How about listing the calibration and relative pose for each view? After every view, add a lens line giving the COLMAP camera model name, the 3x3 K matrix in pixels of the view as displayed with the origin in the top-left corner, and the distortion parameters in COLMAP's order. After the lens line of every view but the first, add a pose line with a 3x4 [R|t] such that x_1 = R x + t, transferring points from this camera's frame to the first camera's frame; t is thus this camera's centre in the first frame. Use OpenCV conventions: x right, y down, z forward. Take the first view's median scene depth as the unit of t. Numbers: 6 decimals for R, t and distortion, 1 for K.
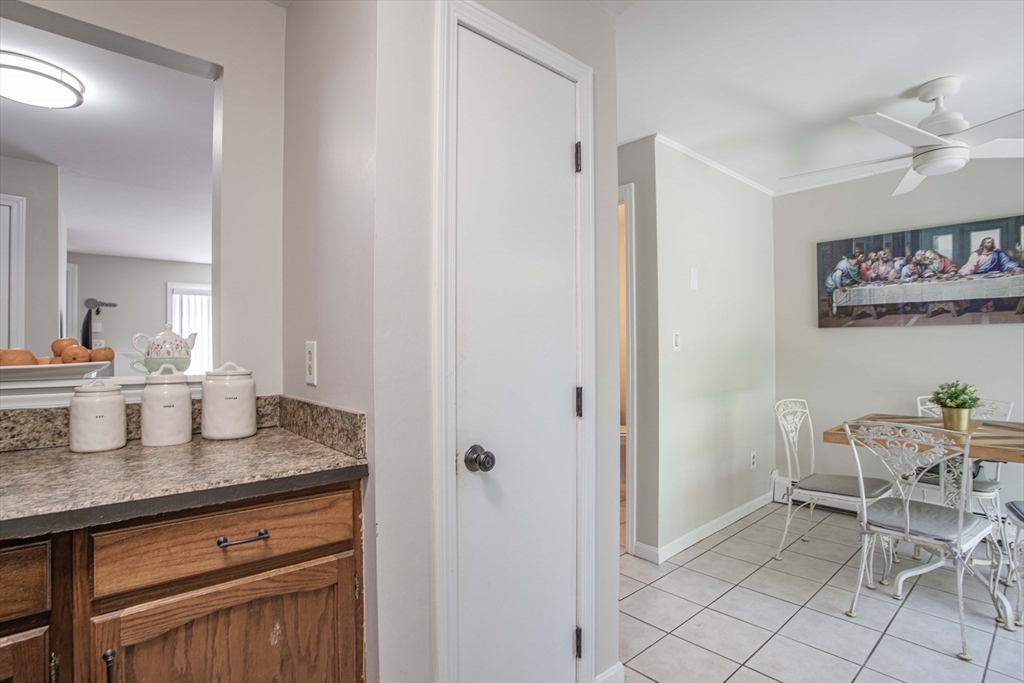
lens RADIAL K [[501.4, 0, 516.2], [0, 501.4, 343.8], [0, 0, 1]] dist [-0.064403, 0.021908]
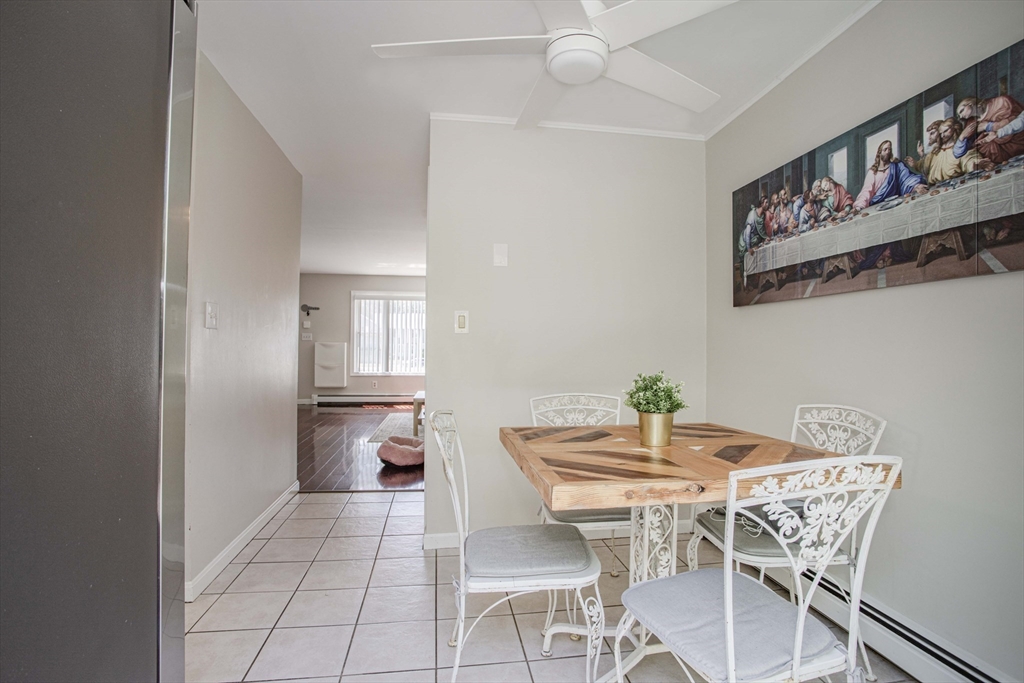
lens RADIAL K [[494.8, 0, 509.6], [0, 494.8, 342.5], [0, 0, 1]] dist [-0.072408, 0.028180]
pose [[0.840721, 0.009239, -0.541389, 0.846202], [-0.013128, 0.999908, -0.003323, 0.031819], [0.541309, 0.009901, 0.840765, 0.241311]]
